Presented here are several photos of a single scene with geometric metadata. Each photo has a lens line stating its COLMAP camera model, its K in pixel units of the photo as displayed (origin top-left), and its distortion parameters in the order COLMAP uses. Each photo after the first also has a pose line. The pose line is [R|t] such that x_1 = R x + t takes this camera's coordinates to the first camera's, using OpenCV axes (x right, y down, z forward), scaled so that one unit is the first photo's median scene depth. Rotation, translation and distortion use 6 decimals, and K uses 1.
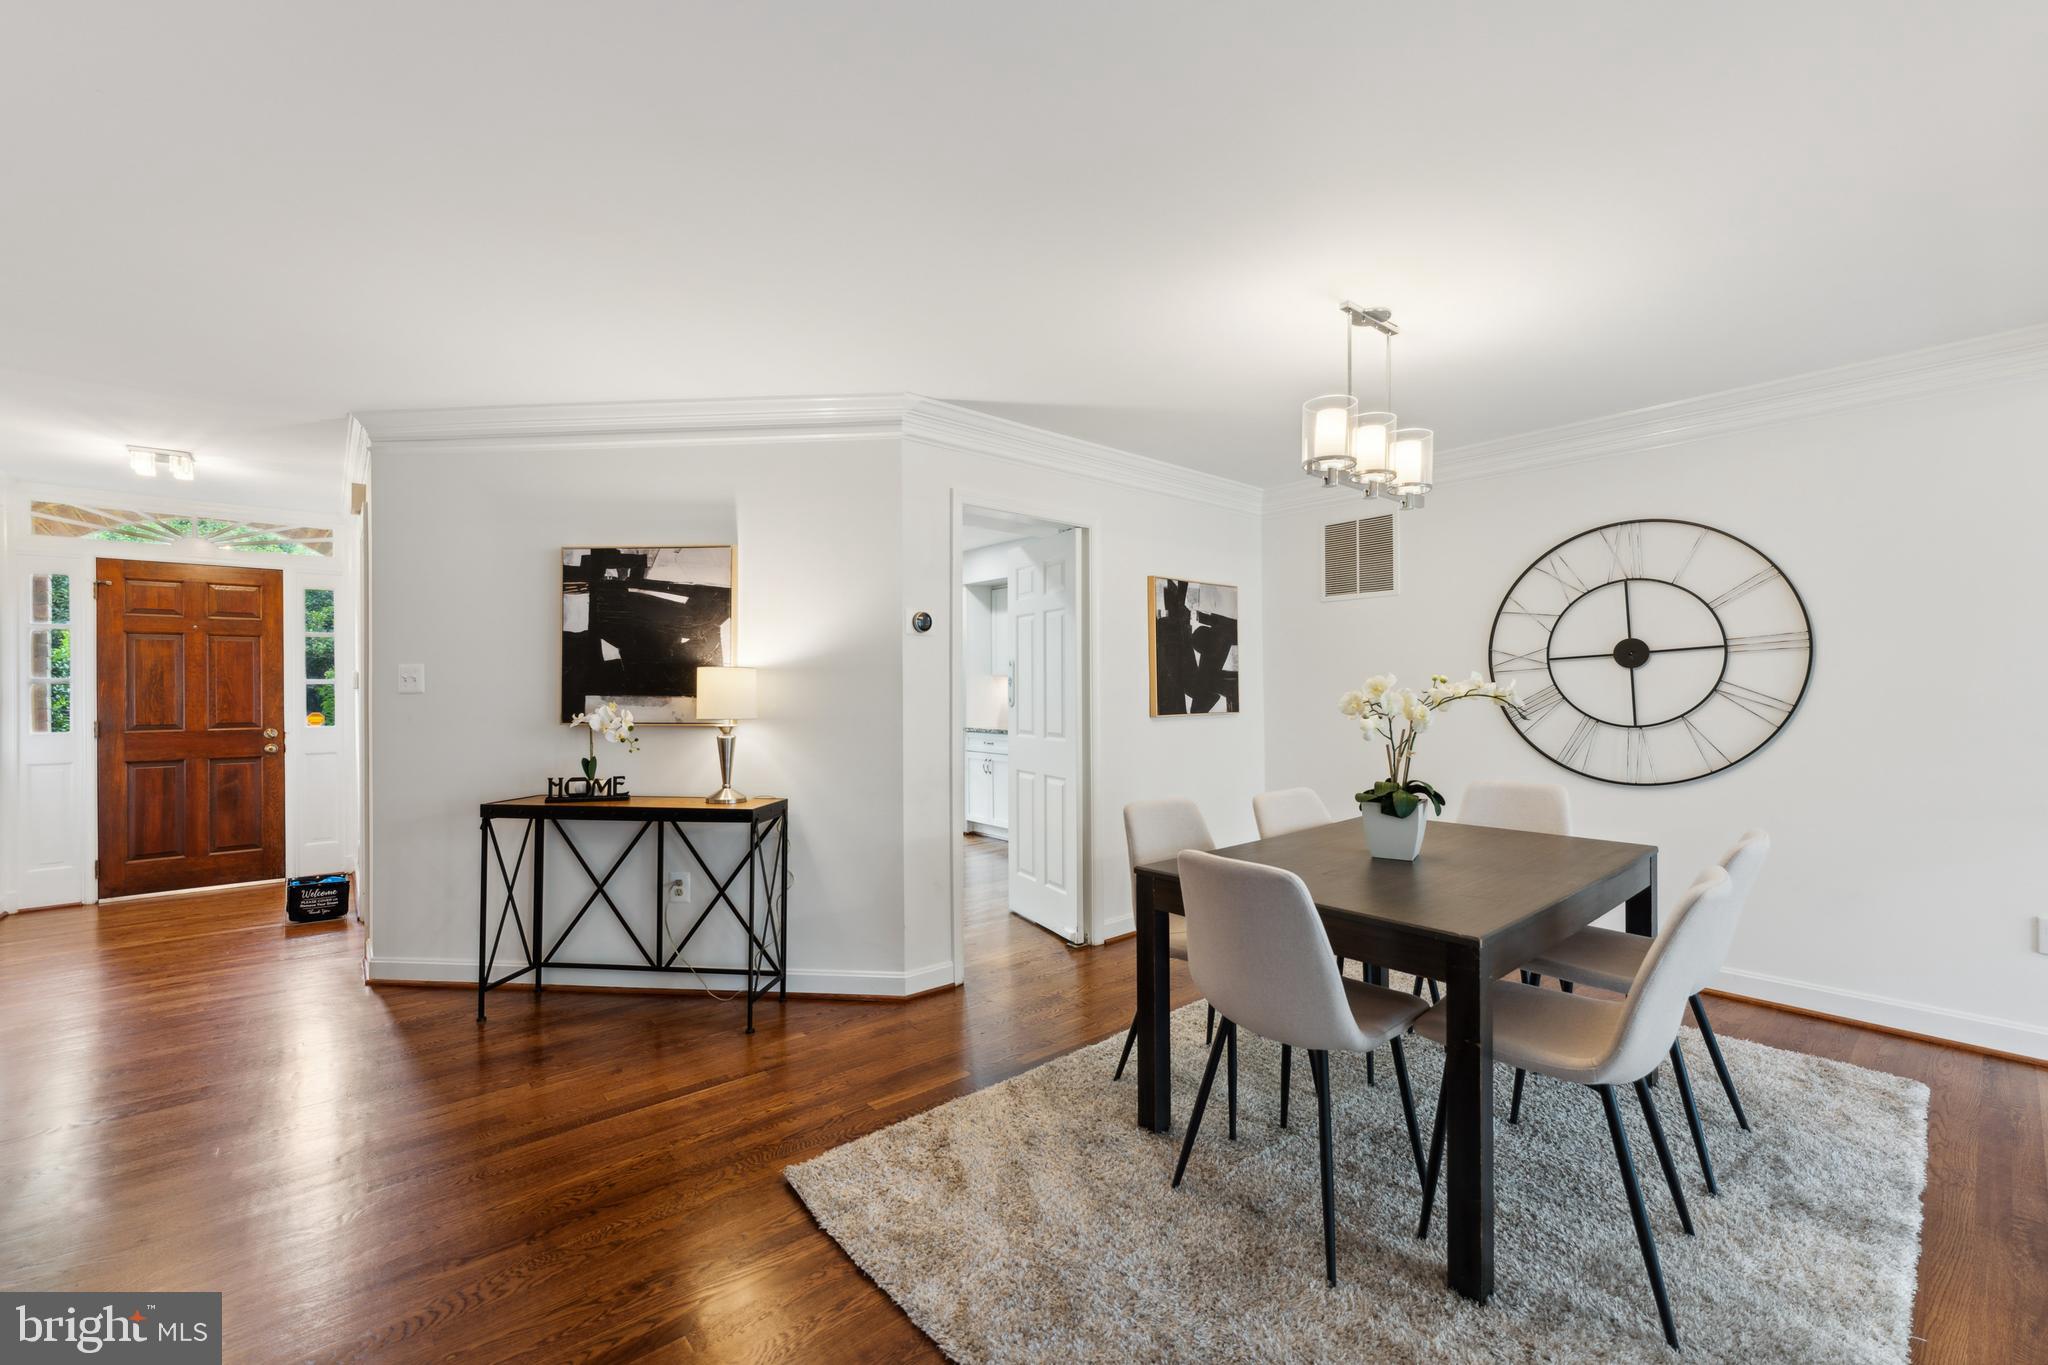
lens RADIAL K [[823.9, 0, 1029.9], [0, 823.9, 680.6], [0, 0, 1]] dist [0.000271, -0.000117]
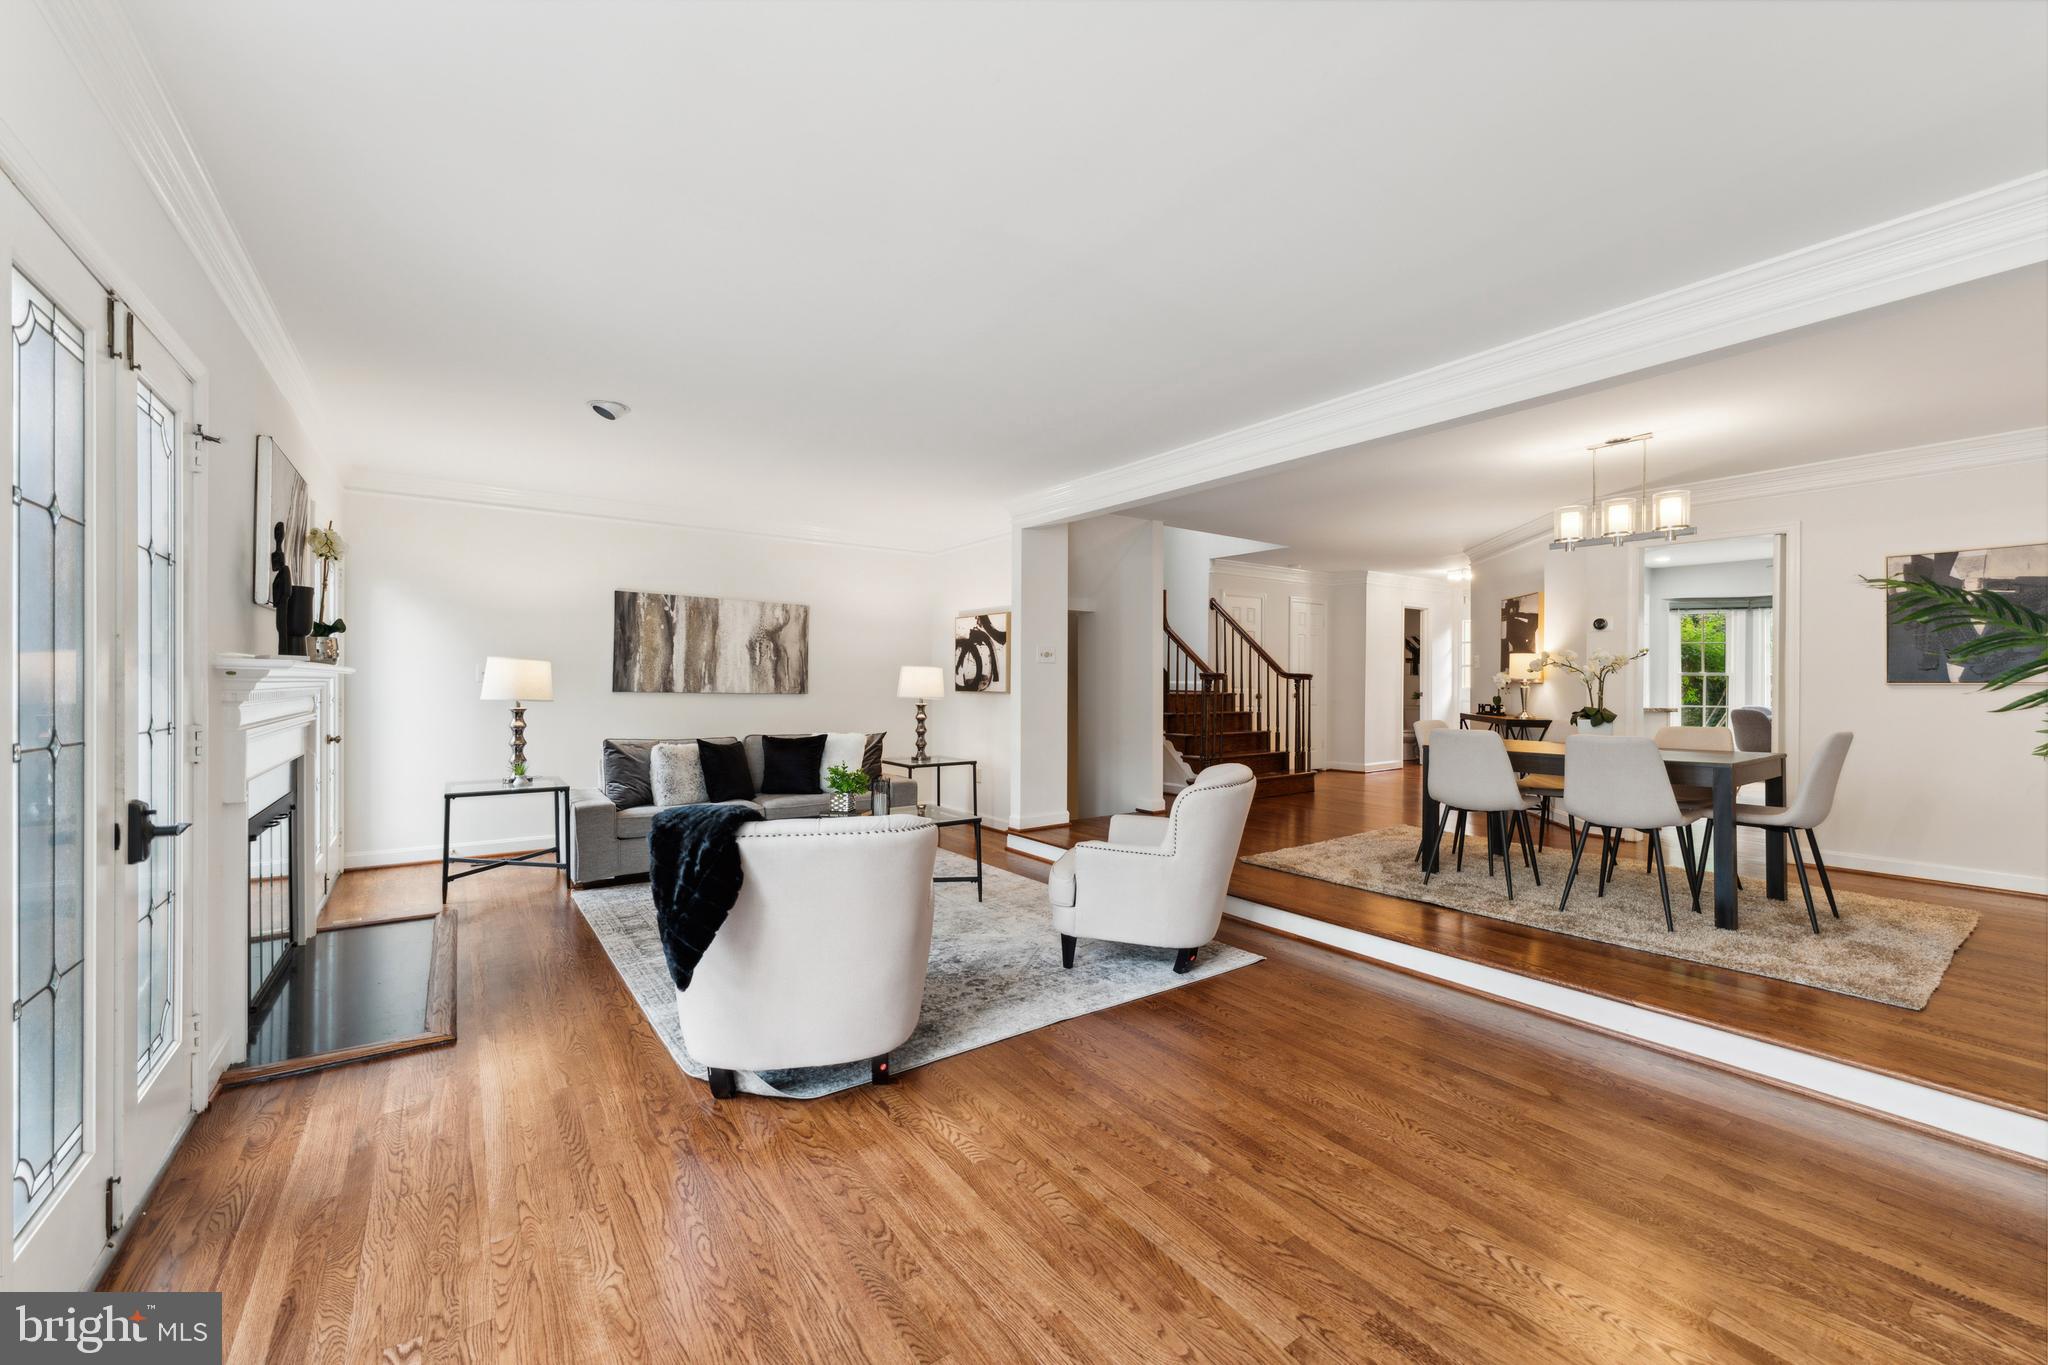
lens RADIAL K [[806.3, 0, 1030.5], [0, 806.3, 680.4], [0, 0, 1]] dist [-0.001073, -0.000202]
pose [[-0.082777, 0.004047, -0.996560, 1.653690], [0.008422, 0.999959, 0.003361, 0.032174], [0.996533, -0.008115, -0.082808, -0.064625]]
